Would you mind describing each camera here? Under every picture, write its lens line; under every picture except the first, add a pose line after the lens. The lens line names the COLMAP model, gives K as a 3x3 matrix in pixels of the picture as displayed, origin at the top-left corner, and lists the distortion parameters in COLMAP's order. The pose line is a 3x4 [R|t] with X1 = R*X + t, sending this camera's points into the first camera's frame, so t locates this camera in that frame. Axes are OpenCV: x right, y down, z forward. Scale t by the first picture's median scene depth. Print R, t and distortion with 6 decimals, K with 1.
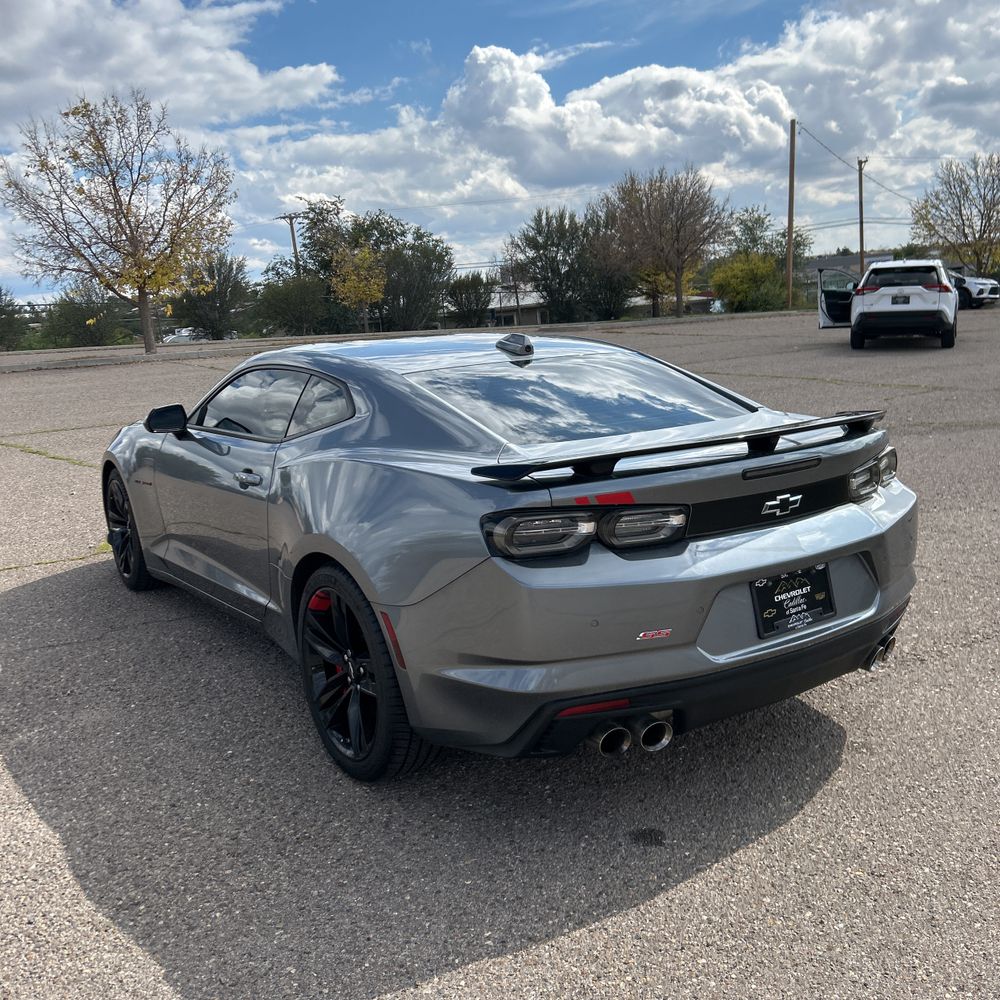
lens RADIAL K [[1038.6, 0, 449.1], [0, 1038.6, 501.6], [0, 0, 1]] dist [0.019455, -0.004972]
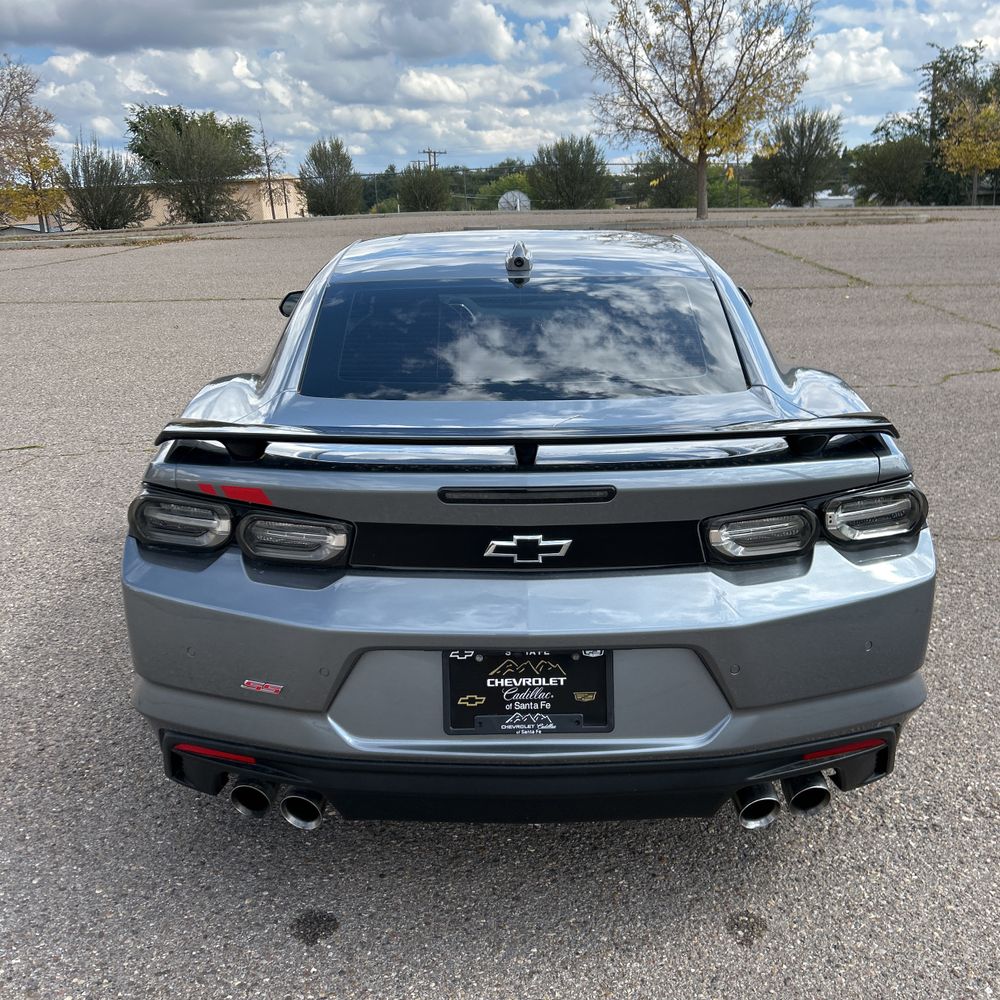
lens RADIAL K [[1018.2, 0, 500.0], [0, 1018.2, 500.0], [0, 0, 1]] dist [0.011760, -0.016962]
pose [[0.834044, 0.196241, -0.515616, 0.624349], [-0.125998, 0.977654, 0.168279, -0.131385], [0.537117, -0.075386, 0.840132, 0.450652]]
